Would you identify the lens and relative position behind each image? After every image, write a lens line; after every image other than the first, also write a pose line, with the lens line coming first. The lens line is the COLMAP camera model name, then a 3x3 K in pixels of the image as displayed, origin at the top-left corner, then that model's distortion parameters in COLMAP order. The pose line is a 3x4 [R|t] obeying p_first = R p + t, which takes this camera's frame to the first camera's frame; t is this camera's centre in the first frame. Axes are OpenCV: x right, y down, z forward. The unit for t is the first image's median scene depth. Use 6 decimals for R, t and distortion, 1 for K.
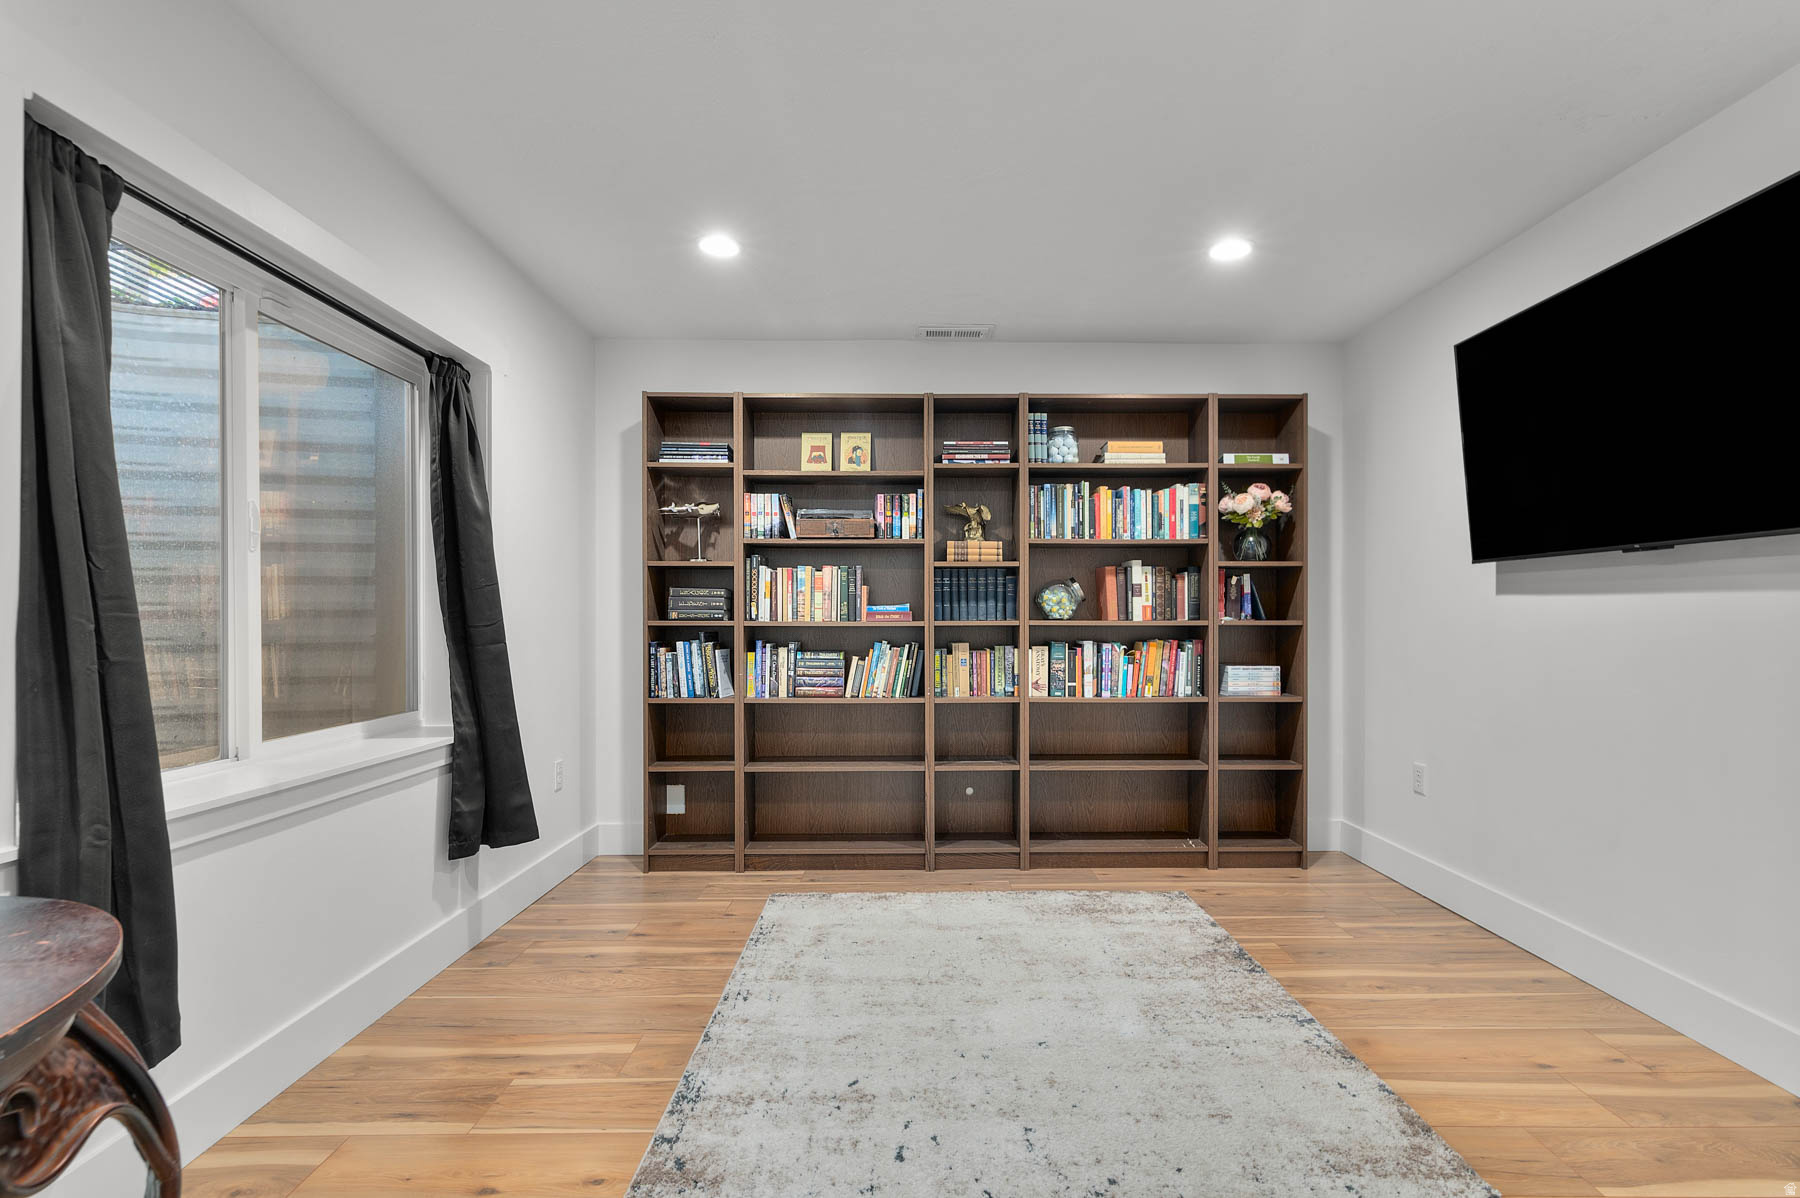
lens RADIAL K [[856.4, 0, 937.2], [0, 856.4, 623.5], [0, 0, 1]] dist [0.000643, -0.000054]
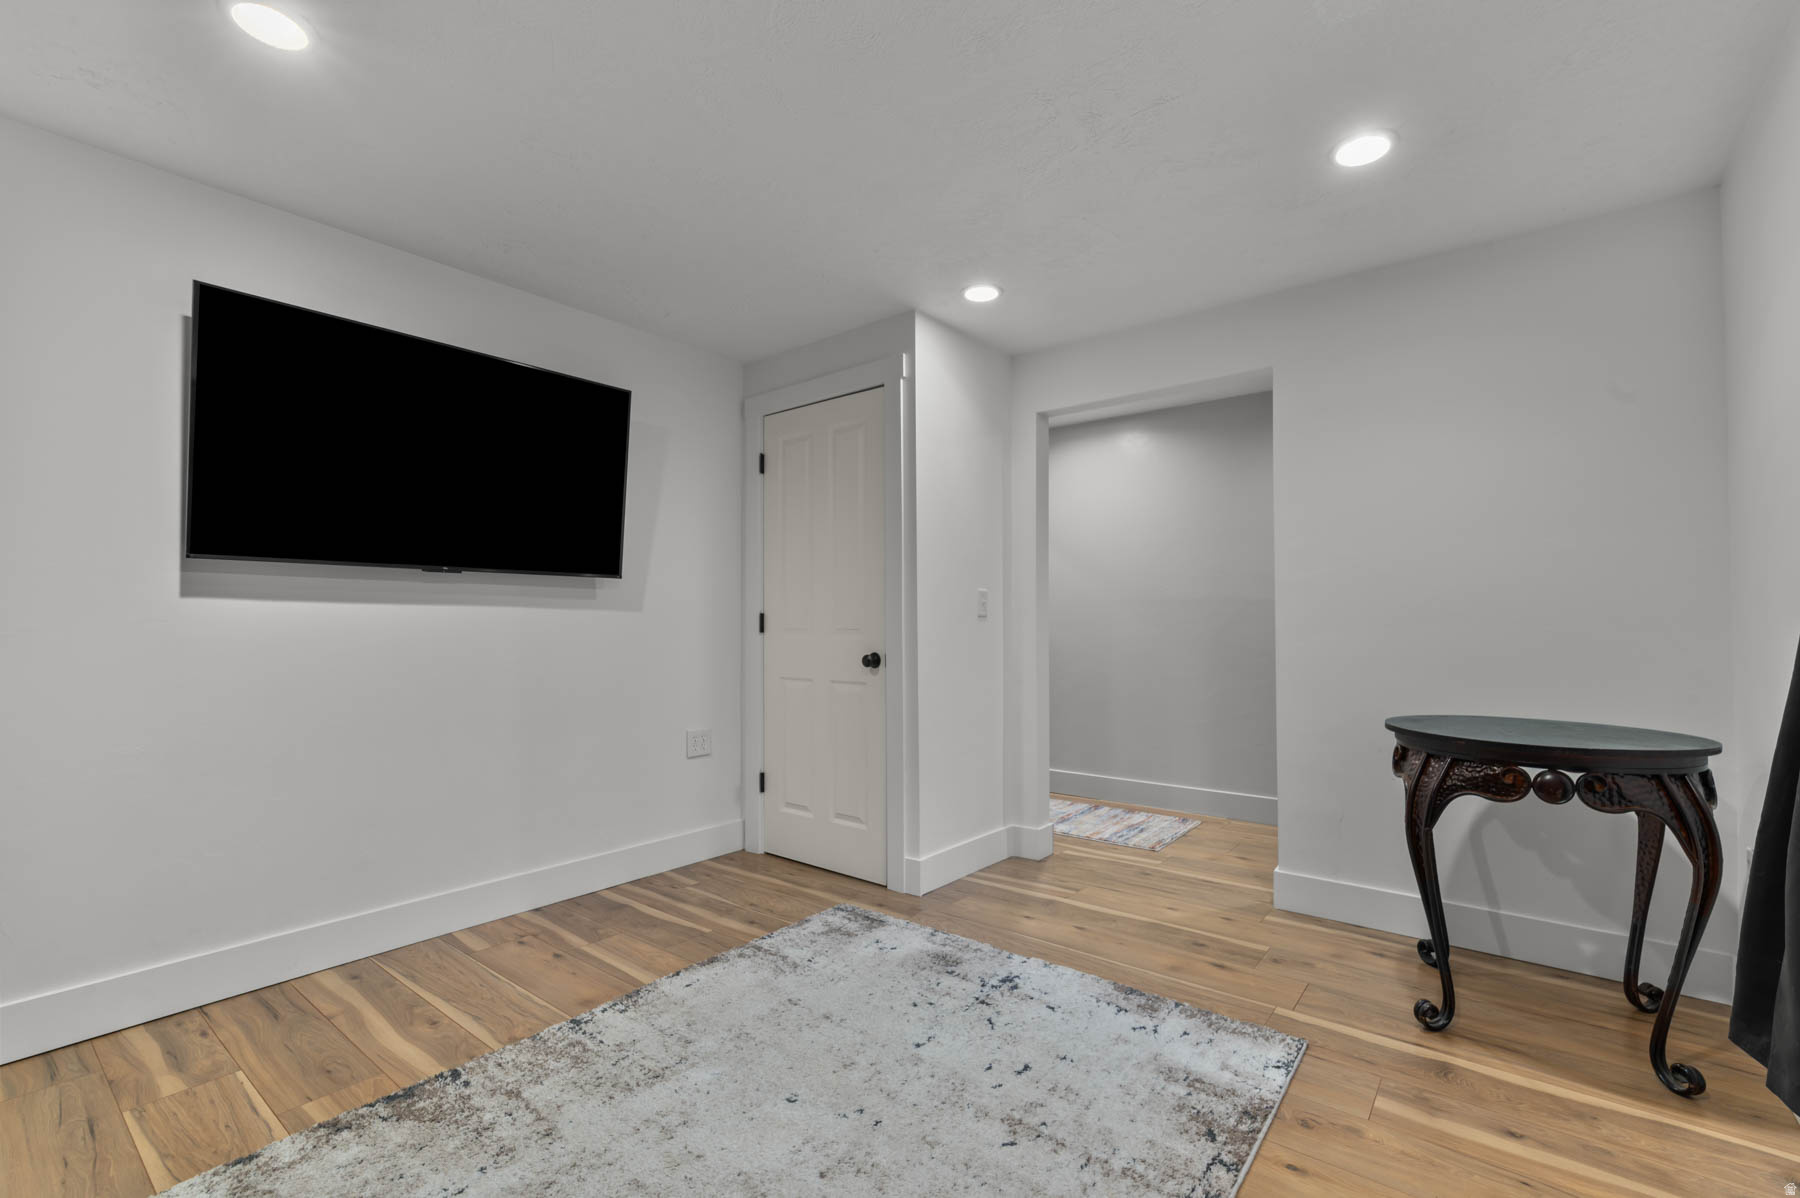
lens RADIAL K [[799.9, 0, 903.9], [0, 799.9, 619.0], [0, 0, 1]] dist [0.002956, 0.000813]
pose [[-0.770518, 0.002435, 0.637413, -0.553508], [0.007505, 0.999958, 0.005251, -0.017486], [-0.637374, 0.008830, -0.770504, 1.726859]]
